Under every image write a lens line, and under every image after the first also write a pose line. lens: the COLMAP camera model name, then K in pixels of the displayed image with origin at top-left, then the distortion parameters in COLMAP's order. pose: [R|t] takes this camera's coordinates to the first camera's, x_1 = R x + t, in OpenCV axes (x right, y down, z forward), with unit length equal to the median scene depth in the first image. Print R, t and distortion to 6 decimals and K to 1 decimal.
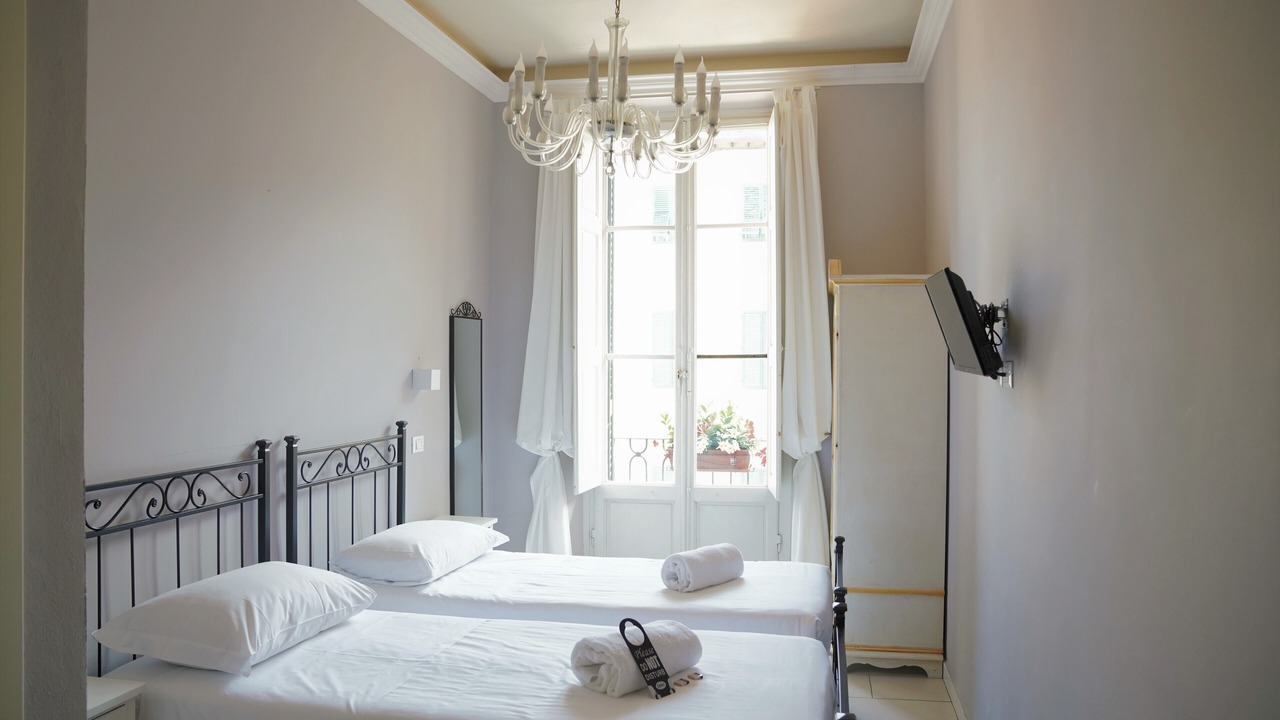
lens RADIAL K [[1005.2, 0, 640.0], [0, 1005.2, 360.0], [0, 0, 1]] dist [-0.177435, 0.005565]
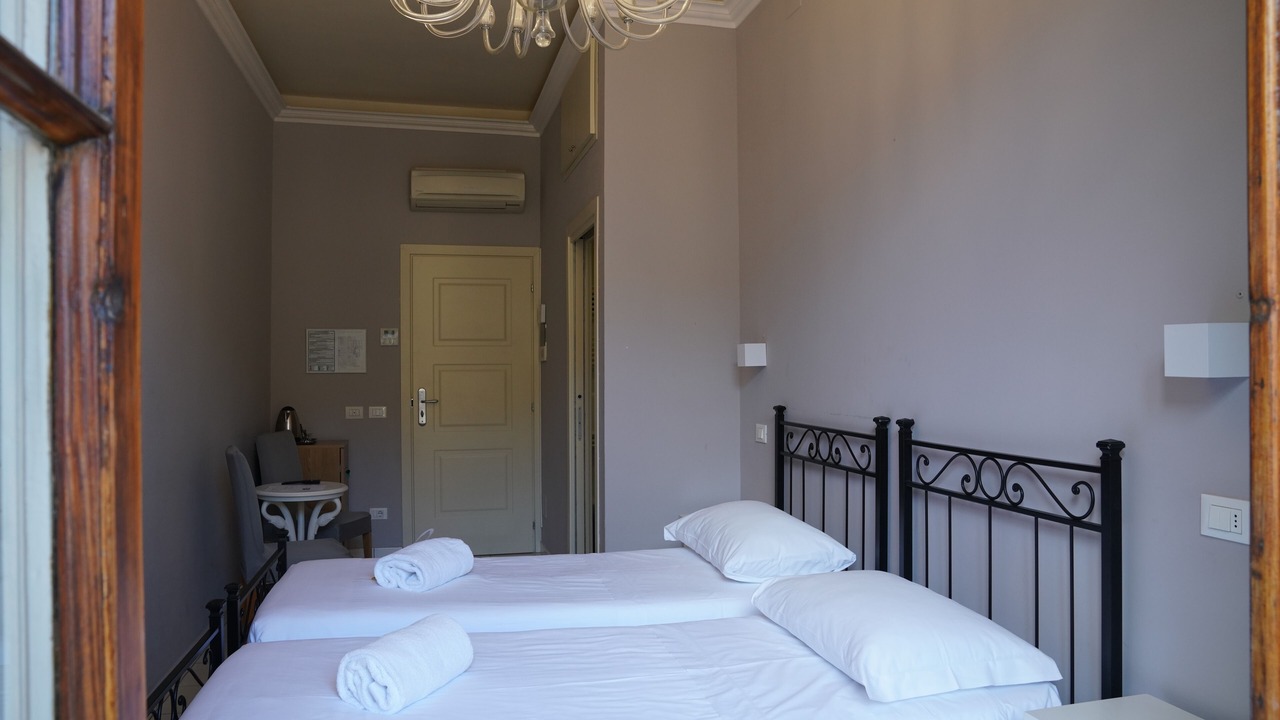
lens RADIAL K [[1005.2, 0, 640.0], [0, 1005.2, 360.0], [0, 0, 1]] dist [-0.177435, 0.005565]
pose [[-0.924361, -0.005183, -0.381484, 0.195677], [-0.001475, 0.999949, -0.010013, 0.041816], [0.381516, -0.008693, -0.924321, 1.929829]]
